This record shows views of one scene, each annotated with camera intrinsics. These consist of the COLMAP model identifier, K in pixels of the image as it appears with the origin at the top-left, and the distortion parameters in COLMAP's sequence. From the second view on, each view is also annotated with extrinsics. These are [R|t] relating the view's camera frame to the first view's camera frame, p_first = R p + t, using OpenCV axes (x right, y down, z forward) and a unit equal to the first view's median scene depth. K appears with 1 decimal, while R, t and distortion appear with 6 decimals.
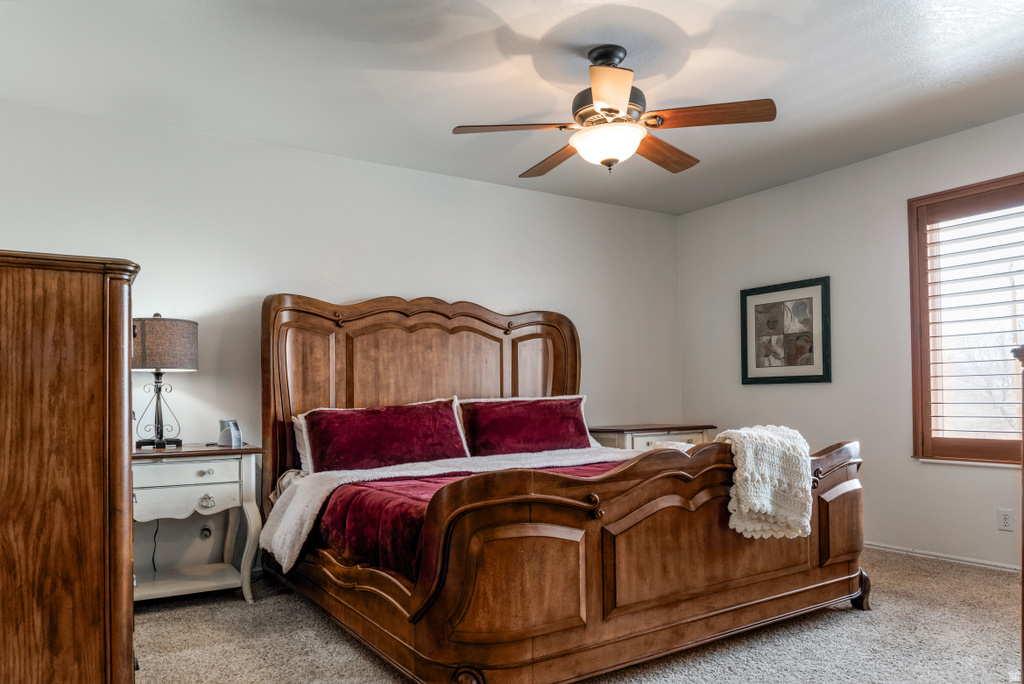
lens RADIAL K [[718.1, 0, 484.7], [0, 718.1, 352.7], [0, 0, 1]] dist [-0.010940, -0.003575]
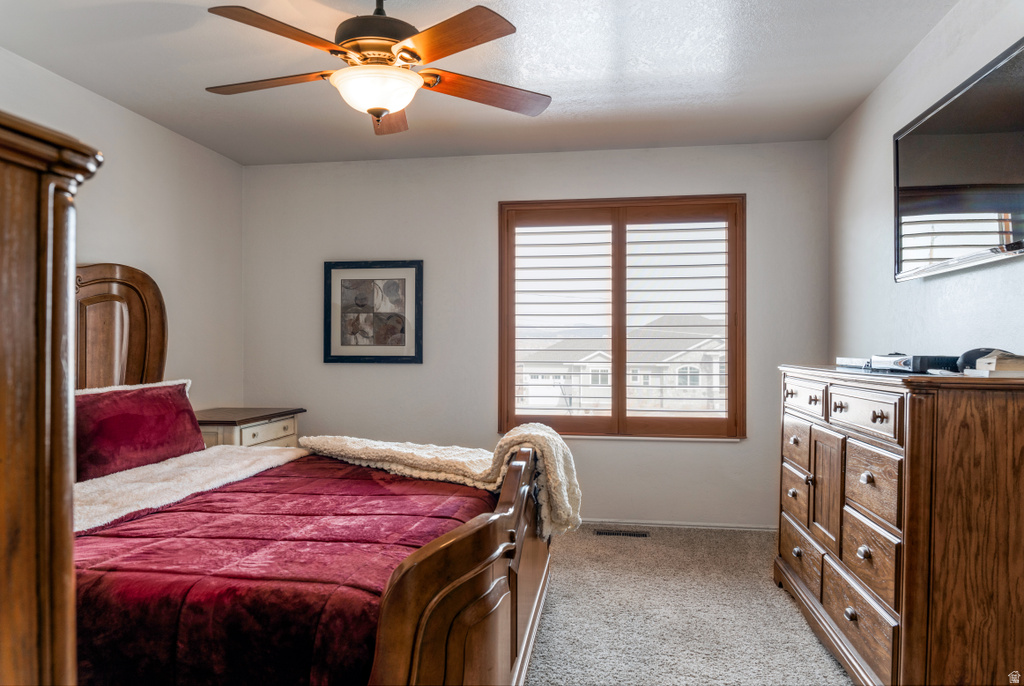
lens RADIAL K [[732.3, 0, 525.7], [0, 732.3, 327.3], [0, 0, 1]] dist [-0.006794, -0.002158]
pose [[0.650876, 0.039624, 0.758149, -0.232787], [-0.057492, 0.998342, -0.002820, -0.016946], [-0.757004, -0.041752, 0.652075, 0.209689]]
